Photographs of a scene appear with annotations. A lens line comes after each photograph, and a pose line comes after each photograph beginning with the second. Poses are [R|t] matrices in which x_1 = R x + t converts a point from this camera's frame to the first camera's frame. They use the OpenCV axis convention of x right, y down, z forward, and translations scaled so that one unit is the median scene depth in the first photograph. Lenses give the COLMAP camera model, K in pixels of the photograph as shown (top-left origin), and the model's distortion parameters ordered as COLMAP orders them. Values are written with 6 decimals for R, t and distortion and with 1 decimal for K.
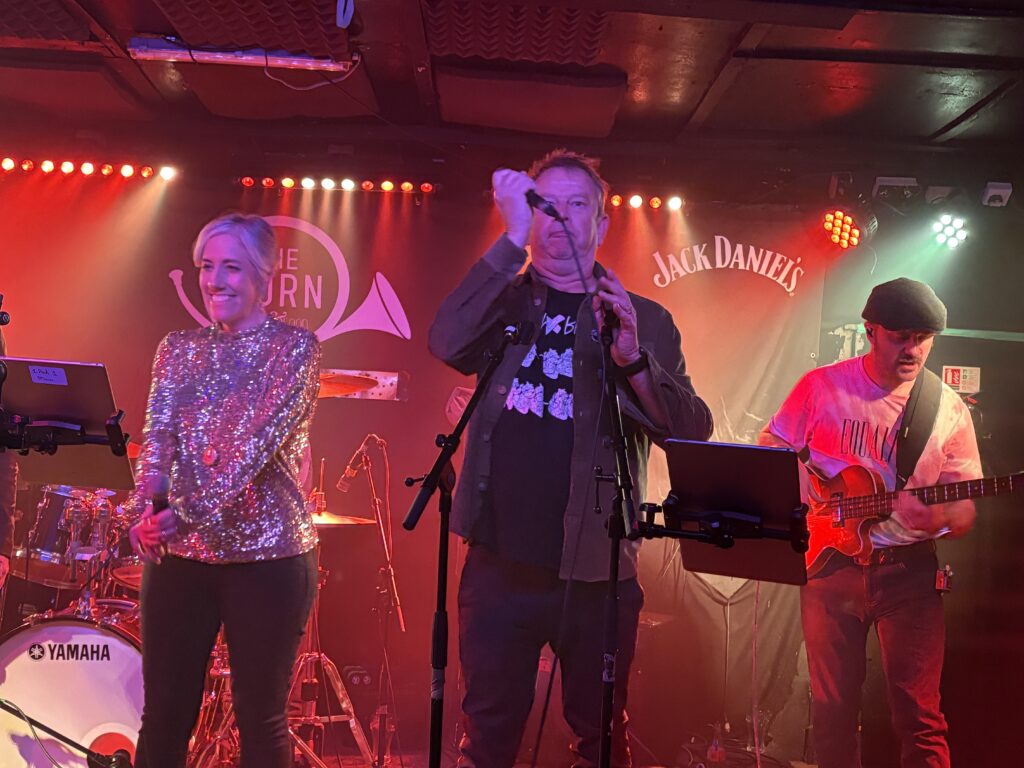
lens RADIAL K [[1305.4, 0, 512.0], [0, 1305.4, 384.0], [0, 0, 1]] dist [0.207822, -0.626381]
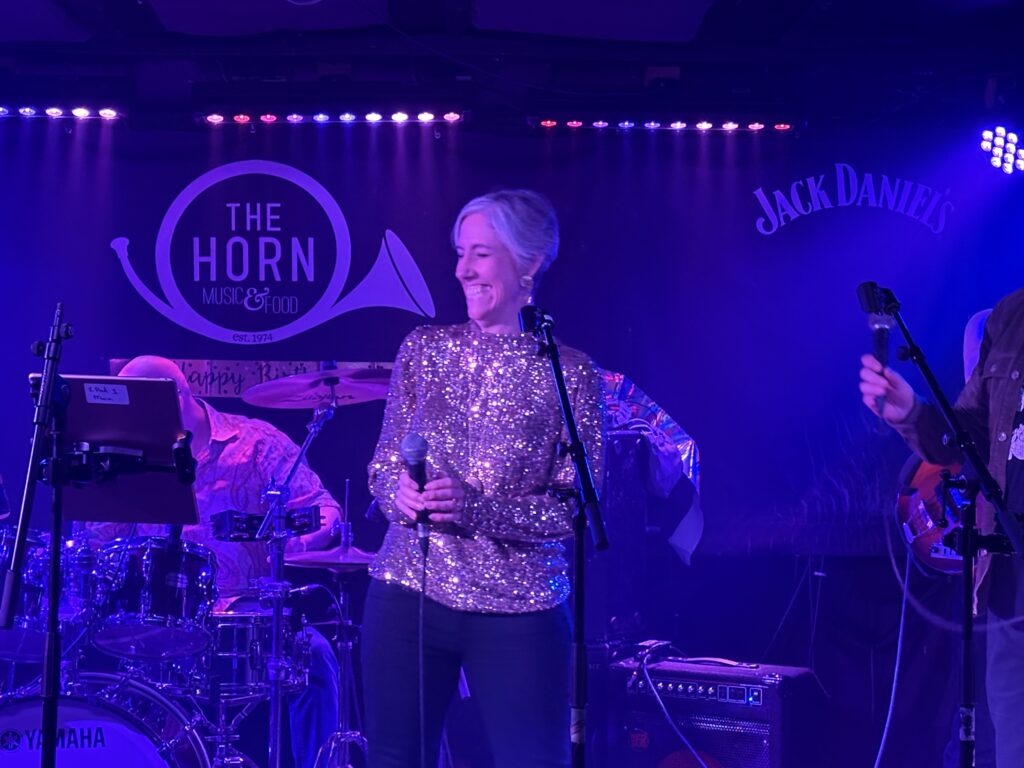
lens RADIAL K [[1947.7, 0, 534.3], [0, 1947.7, 395.7], [0, 0, 1]] dist [0.265450, -1.089178]
pose [[0.999030, -0.040094, 0.018195, -0.053405], [0.039766, 0.999046, 0.018039, -0.009461], [-0.018901, -0.017298, 0.999672, -0.148490]]
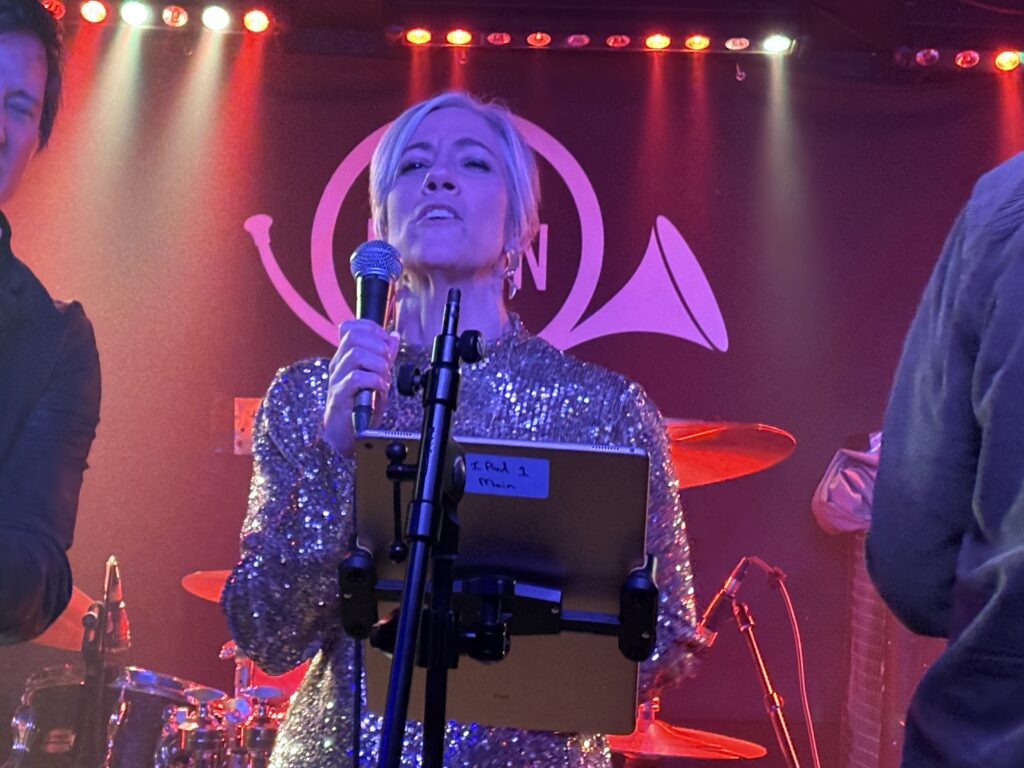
lens RADIAL K [[2391.5, 0, 576.2], [0, 2391.5, 384.7], [0, 0, 1]] dist [0.143025, 0.054179]
pose [[0.999838, -0.004897, 0.017340, -0.186018], [0.005106, 0.999914, -0.012052, -0.014358], [-0.017279, 0.012139, 0.999777, 0.128414]]
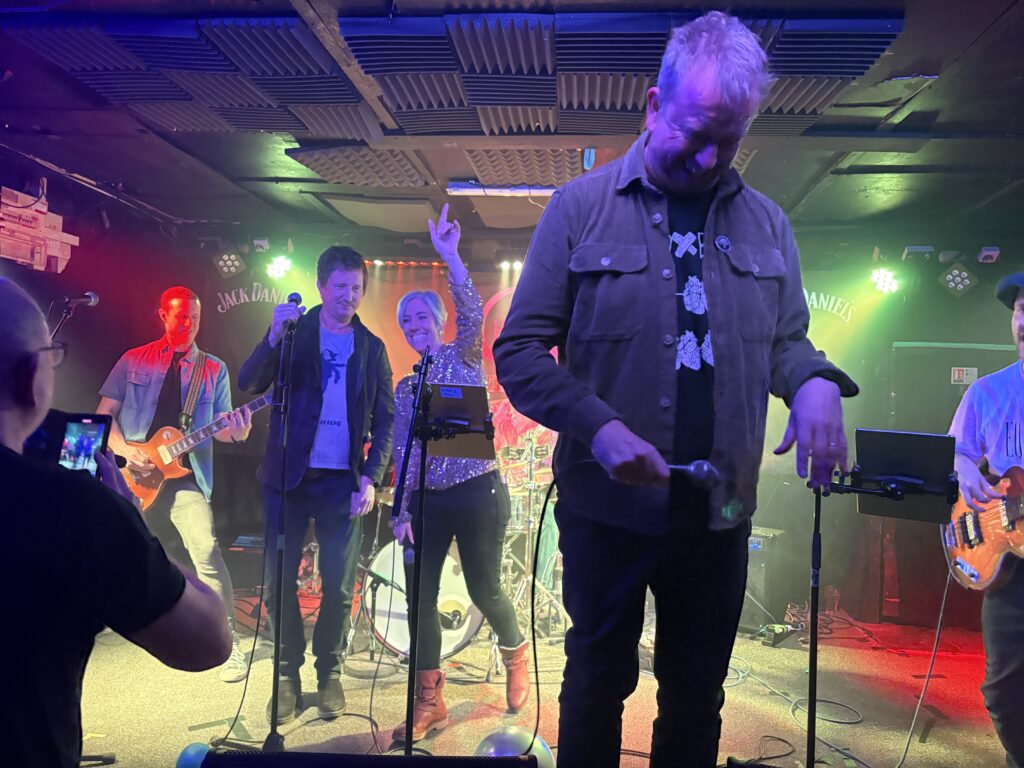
lens RADIAL K [[780.2, 0, 518.9], [0, 780.2, 389.0], [0, 0, 1]] dist [0.105835, -0.130903]
pose [[0.992930, -0.017697, -0.117372, -0.083153], [0.019208, 0.999746, 0.011757, -0.011330], [0.117134, -0.013929, 0.993018, 0.025970]]
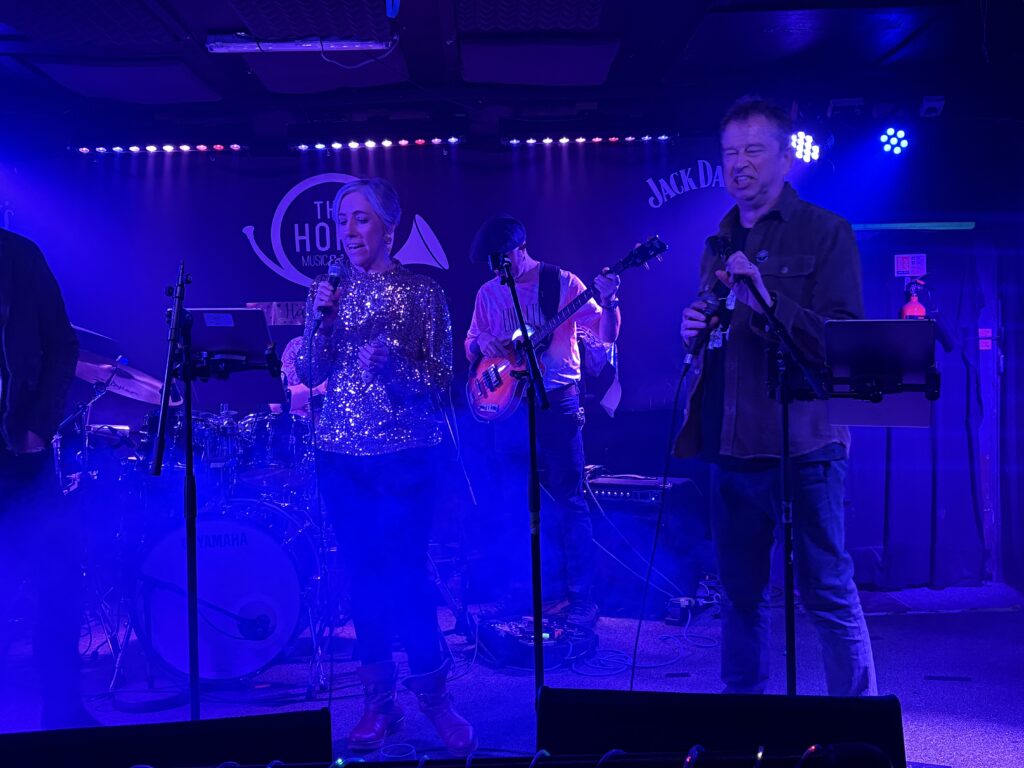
lens RADIAL K [[1170.8, 0, 515.3], [0, 1170.8, 385.6], [0, 0, 1]] dist [0.167057, -0.485830]
pose [[0.996748, -0.080457, 0.004469, -0.037792], [0.079925, 0.994174, 0.072319, -0.001622], [-0.010262, -0.071726, 0.997372, -0.091350]]
